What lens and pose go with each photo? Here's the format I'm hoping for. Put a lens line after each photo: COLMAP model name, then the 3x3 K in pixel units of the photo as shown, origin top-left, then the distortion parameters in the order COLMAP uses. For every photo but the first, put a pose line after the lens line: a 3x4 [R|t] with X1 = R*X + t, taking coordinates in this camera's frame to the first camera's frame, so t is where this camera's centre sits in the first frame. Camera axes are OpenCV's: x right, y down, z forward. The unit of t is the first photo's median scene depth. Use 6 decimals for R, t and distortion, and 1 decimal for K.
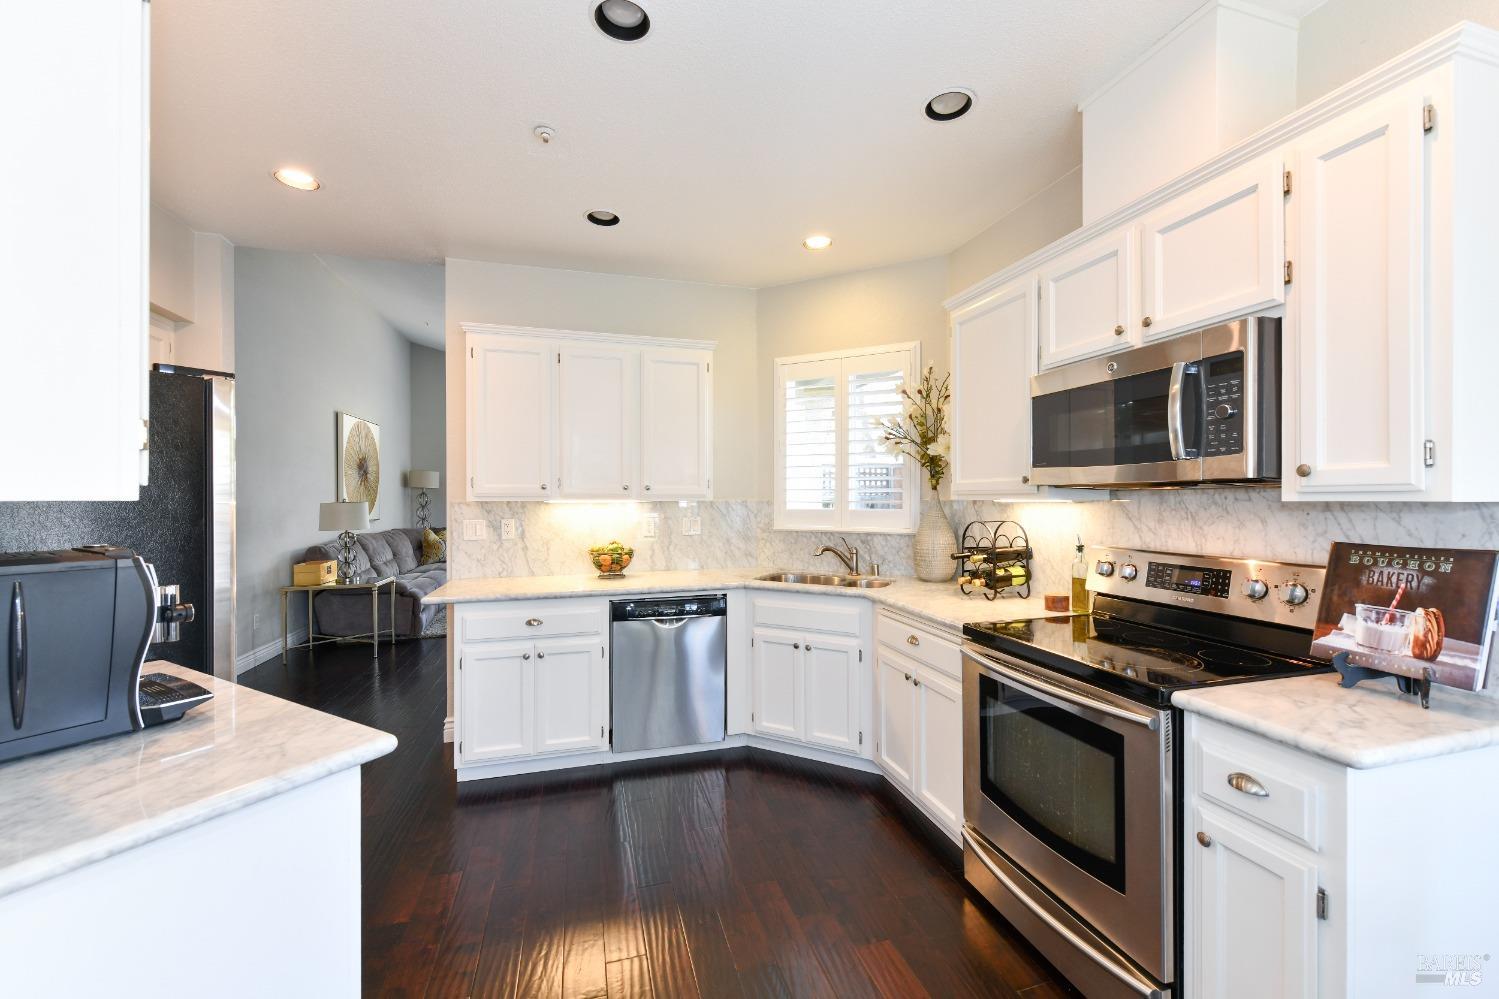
lens RADIAL K [[585.6, 0, 758.4], [0, 585.6, 498.3], [0, 0, 1]] dist [0.002386, -0.001332]
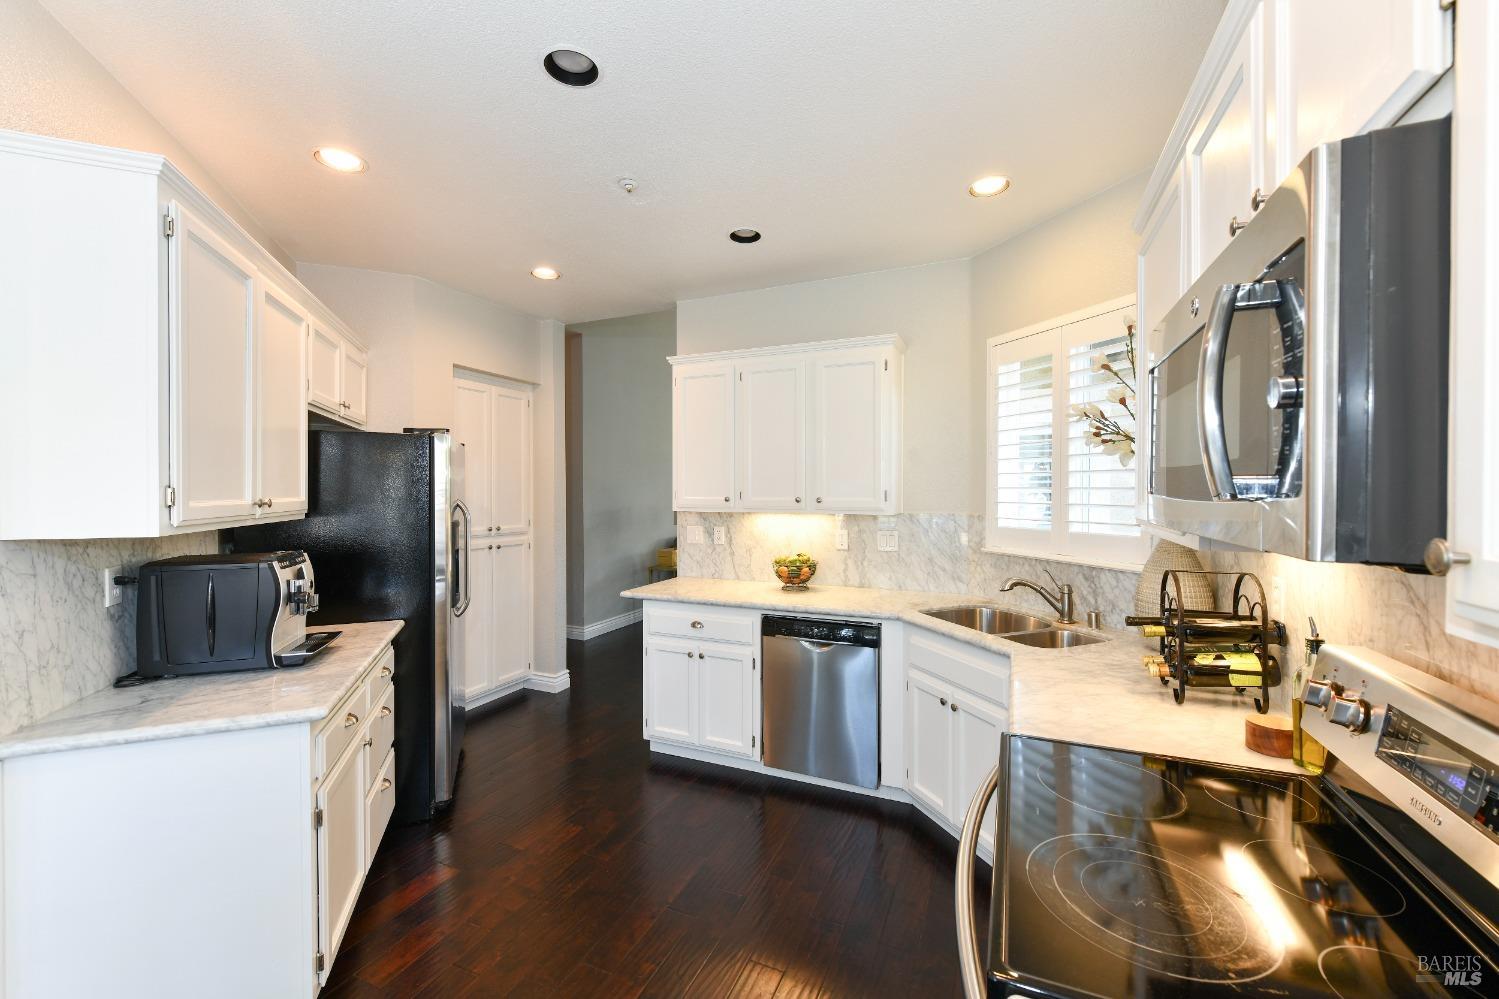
lens RADIAL K [[585.6, 0, 757.7], [0, 585.6, 496.8], [0, 0, 1]] dist [0.002386, -0.001332]
pose [[0.772950, 0.009230, -0.634400, 0.355348], [-0.001996, 0.999925, 0.012115, -0.036785], [0.634464, -0.008098, 0.772910, 0.206366]]
